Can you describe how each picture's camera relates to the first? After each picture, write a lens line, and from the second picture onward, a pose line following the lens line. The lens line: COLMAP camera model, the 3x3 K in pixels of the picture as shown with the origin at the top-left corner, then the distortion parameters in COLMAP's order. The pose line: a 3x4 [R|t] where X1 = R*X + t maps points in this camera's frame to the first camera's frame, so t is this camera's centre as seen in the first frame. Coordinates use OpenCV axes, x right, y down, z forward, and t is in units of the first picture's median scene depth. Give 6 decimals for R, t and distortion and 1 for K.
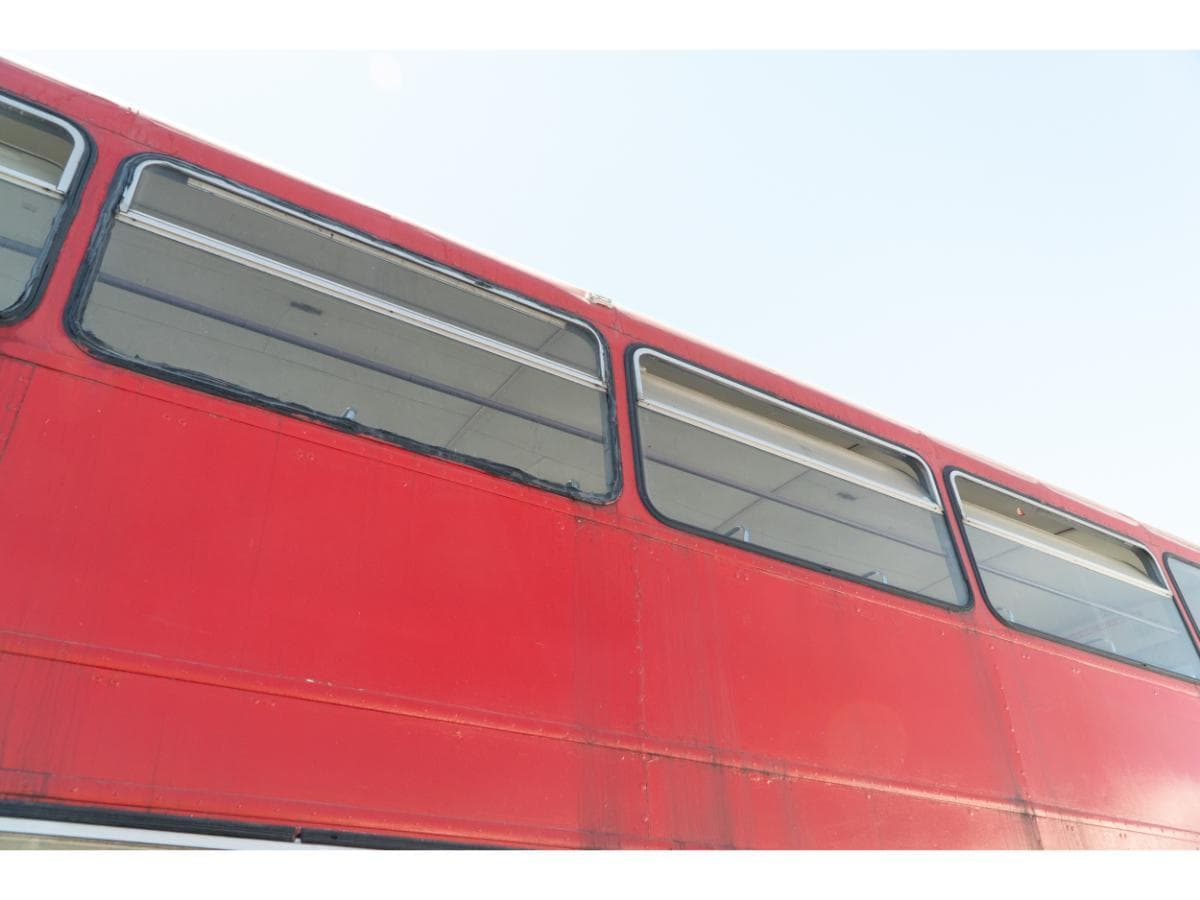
lens RADIAL K [[962.7, 0, 600.0], [0, 962.7, 450.0], [0, 0, 1]] dist [0.001077, 0.003985]
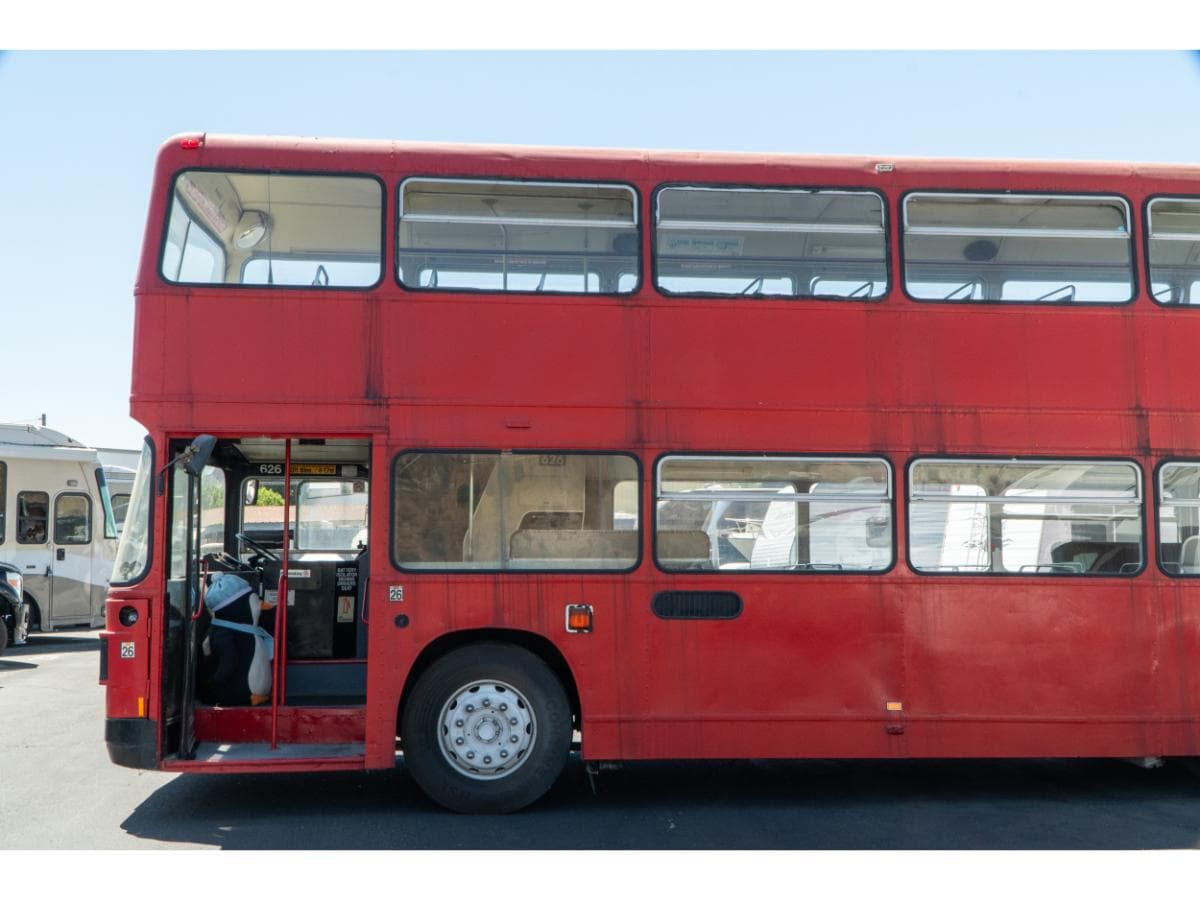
lens RADIAL K [[1333.0, 0, 600.0], [0, 1333.0, 450.0], [0, 0, 1]] dist [0.081727, 0.013575]
pose [[0.891443, -0.021728, -0.452612, 0.719891], [0.228003, 0.884701, 0.406593, -0.917479], [0.391592, -0.465652, 0.793615, -1.618041]]
